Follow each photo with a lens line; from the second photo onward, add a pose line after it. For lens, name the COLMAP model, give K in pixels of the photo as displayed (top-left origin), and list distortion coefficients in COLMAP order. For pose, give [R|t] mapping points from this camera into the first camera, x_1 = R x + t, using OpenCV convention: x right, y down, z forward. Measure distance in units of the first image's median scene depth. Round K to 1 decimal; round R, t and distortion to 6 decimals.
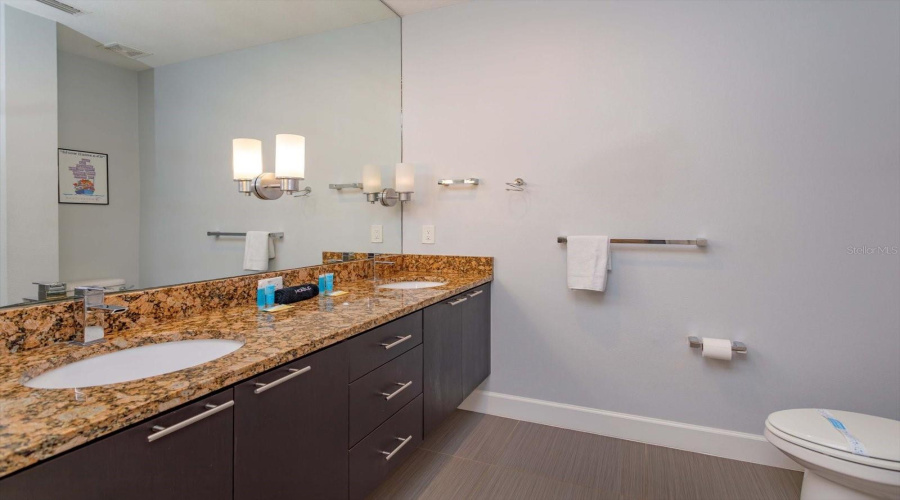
lens RADIAL K [[443.4, 0, 460.8], [0, 443.4, 220.1], [0, 0, 1]] dist [-0.001979, 0.000340]
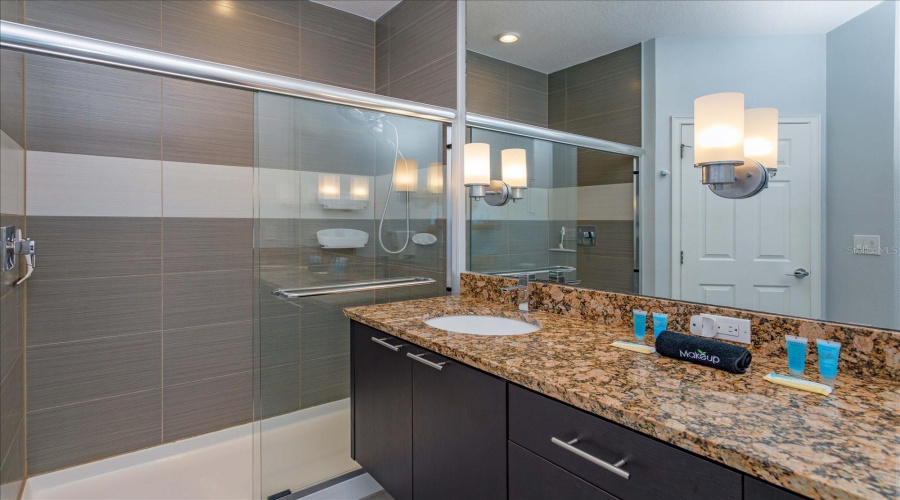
lens RADIAL K [[443.4, 0, 456.2], [0, 443.4, 221.9], [0, 0, 1]] dist [-0.001979, 0.000340]
pose [[-0.491035, -0.006073, -0.871118, 0.399459], [-0.003341, 0.999981, -0.005088, -0.008232], [0.871133, 0.000411, -0.491047, 1.093213]]
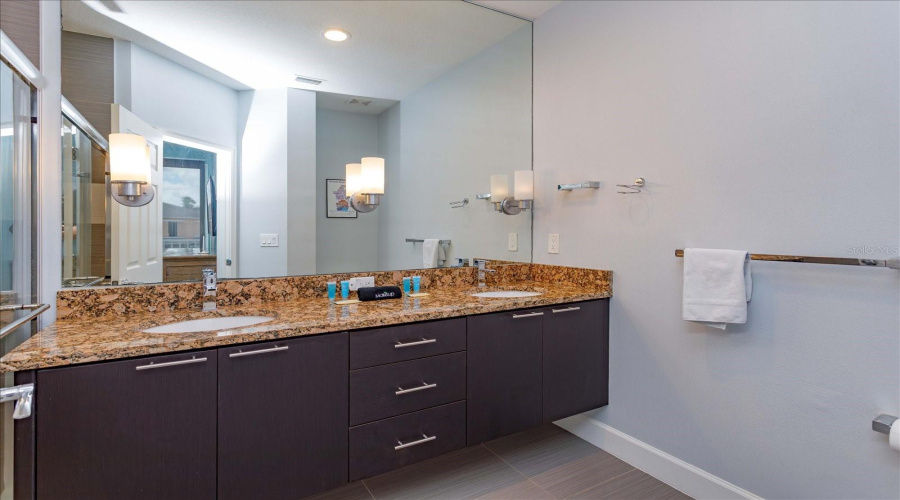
lens RADIAL K [[443.4, 0, 448.0], [0, 443.4, 229.4], [0, 0, 1]] dist [-0.001979, 0.000340]
pose [[0.800903, -0.002872, -0.598788, 0.543919], [0.004805, 0.999987, 0.001632, -0.000655], [0.598775, -0.004184, 0.800906, 0.189103]]
